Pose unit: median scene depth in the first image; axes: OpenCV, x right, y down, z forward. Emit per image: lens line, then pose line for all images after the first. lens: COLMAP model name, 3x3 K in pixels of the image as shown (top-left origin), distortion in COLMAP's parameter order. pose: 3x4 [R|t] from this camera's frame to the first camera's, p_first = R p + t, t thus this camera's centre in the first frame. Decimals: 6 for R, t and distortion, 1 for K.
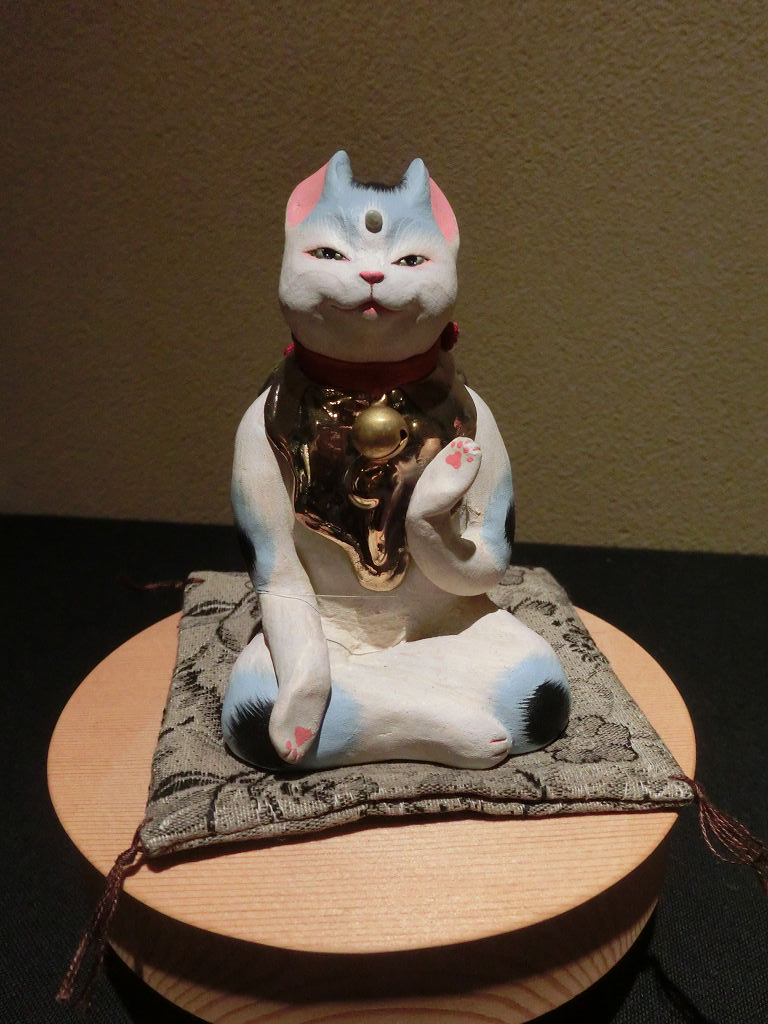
lens RADIAL K [[846.0, 0, 384.0], [0, 846.0, 512.0], [0, 0, 1]] dist [-0.016313, 0.065707]
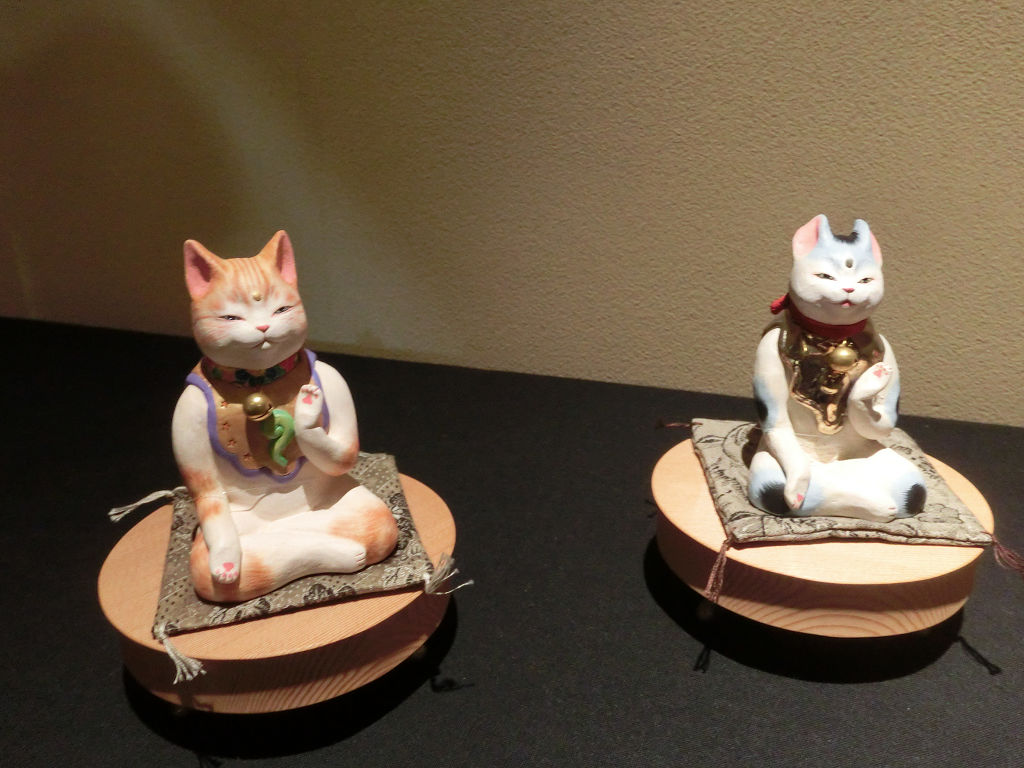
lens RADIAL K [[846.0, 0, 526.6], [0, 846.0, 377.3], [0, 0, 1]] dist [-0.016313, 0.065707]
pose [[0.988083, 0.050455, -0.145415, -0.186238], [-0.047969, 0.998637, 0.020553, -0.020962], [0.146254, -0.013333, 0.989157, -0.472534]]
